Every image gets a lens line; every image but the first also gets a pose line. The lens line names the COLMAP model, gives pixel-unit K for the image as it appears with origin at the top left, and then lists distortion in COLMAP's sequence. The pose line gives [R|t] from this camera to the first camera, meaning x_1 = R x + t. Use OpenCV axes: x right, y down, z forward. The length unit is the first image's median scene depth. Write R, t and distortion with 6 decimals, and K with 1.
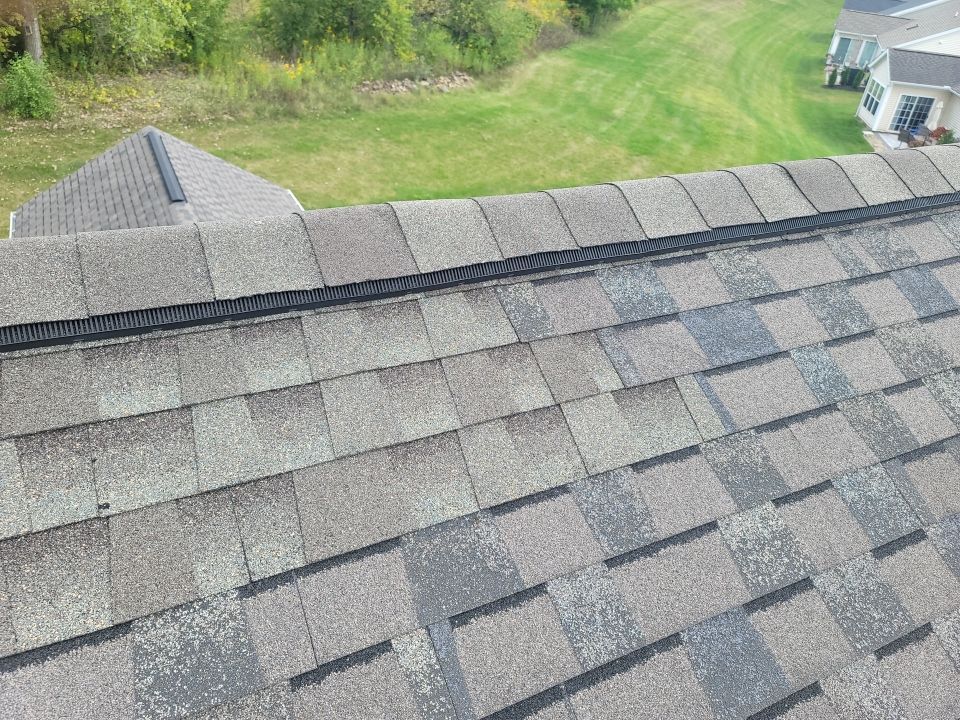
lens RADIAL K [[696.1, 0, 473.8], [0, 696.1, 364.5], [0, 0, 1]] dist [0.087623, -0.084247]
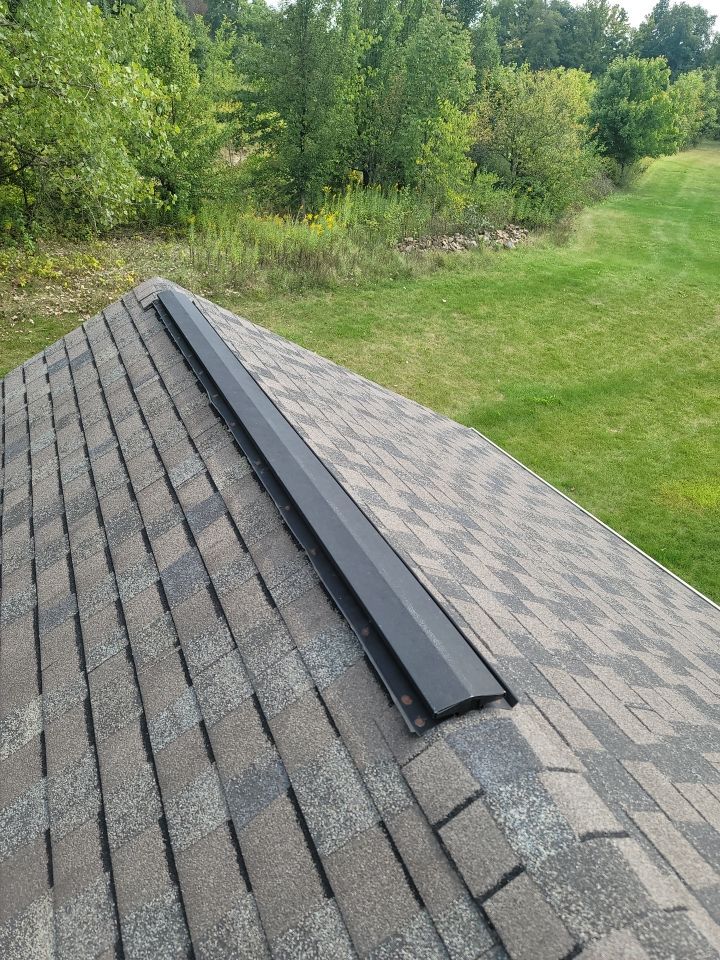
lens RADIAL K [[696.1, 0, 368.5], [0, 696.1, 486.2], [0, 0, 1]] dist [0.087623, -0.084247]
pose [[0.997495, -0.028777, -0.064613, -0.191716], [0.023471, 0.996403, -0.081431, -0.118151], [0.066724, 0.079711, 0.994582, 0.386567]]
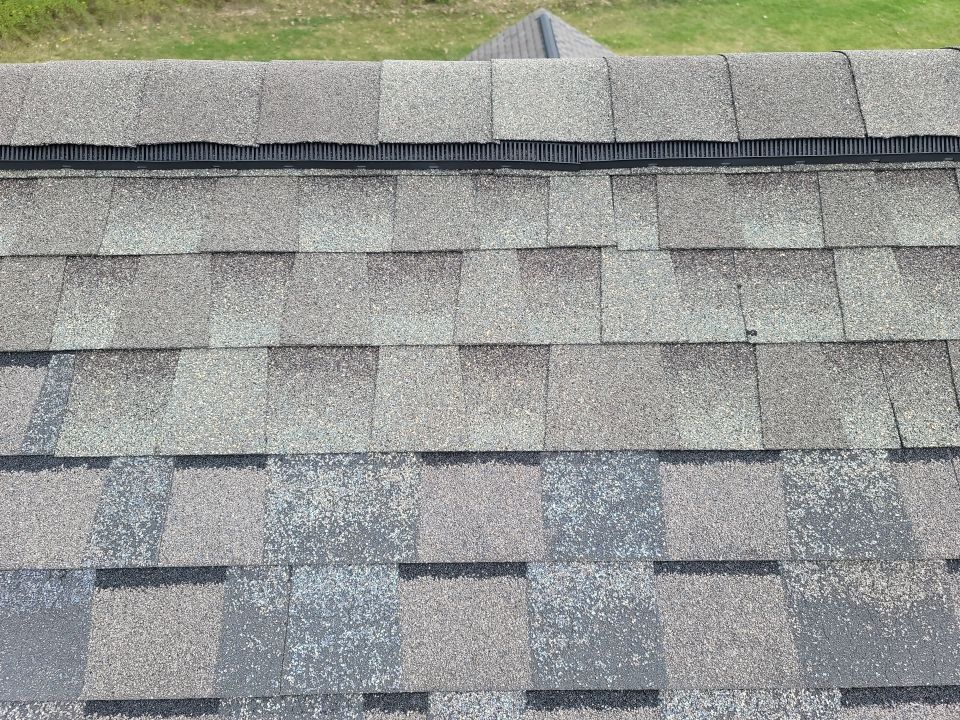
lens RADIAL K [[696.1, 0, 470.0], [0, 696.1, 368.1], [0, 0, 1]] dist [0.087623, -0.084247]
pose [[0.892544, 0.219407, -0.393987, -0.020412], [-0.164758, 0.971920, 0.168006, 0.006349], [0.419786, -0.085040, 0.903631, -0.002120]]
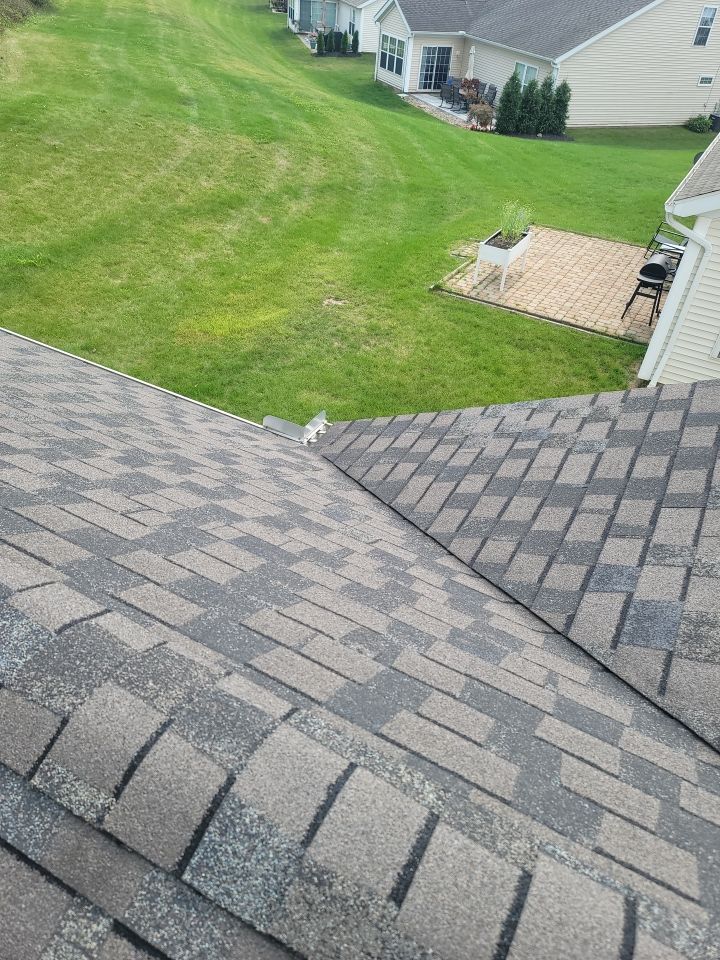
lens RADIAL K [[696.1, 0, 364.4], [0, 696.1, 485.0], [0, 0, 1]] dist [0.087623, -0.084247]
pose [[0.810556, -0.371730, 0.452566, -0.181104], [0.310647, 0.927970, 0.205841, -0.110170], [-0.496485, -0.026257, 0.867648, 0.383780]]
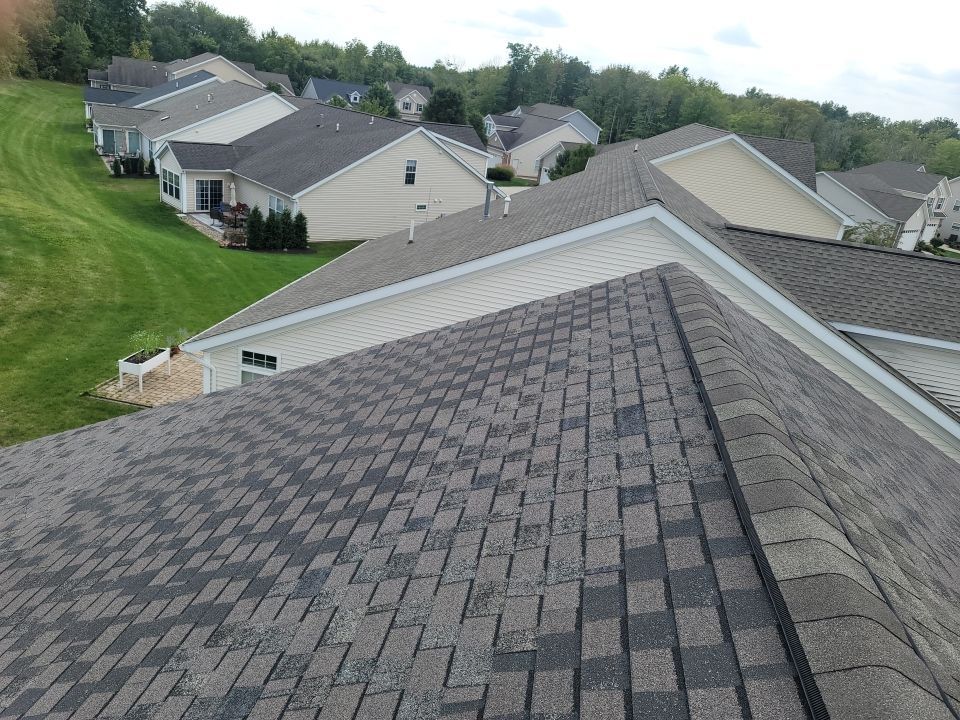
lens RADIAL K [[696.1, 0, 474.4], [0, 696.1, 353.9], [0, 0, 1]] dist [0.087623, -0.084247]
pose [[0.586580, -0.292079, 0.755390, -0.138010], [0.373699, 0.925090, 0.067509, -0.053756], [-0.718521, 0.242689, 0.651789, 0.008800]]
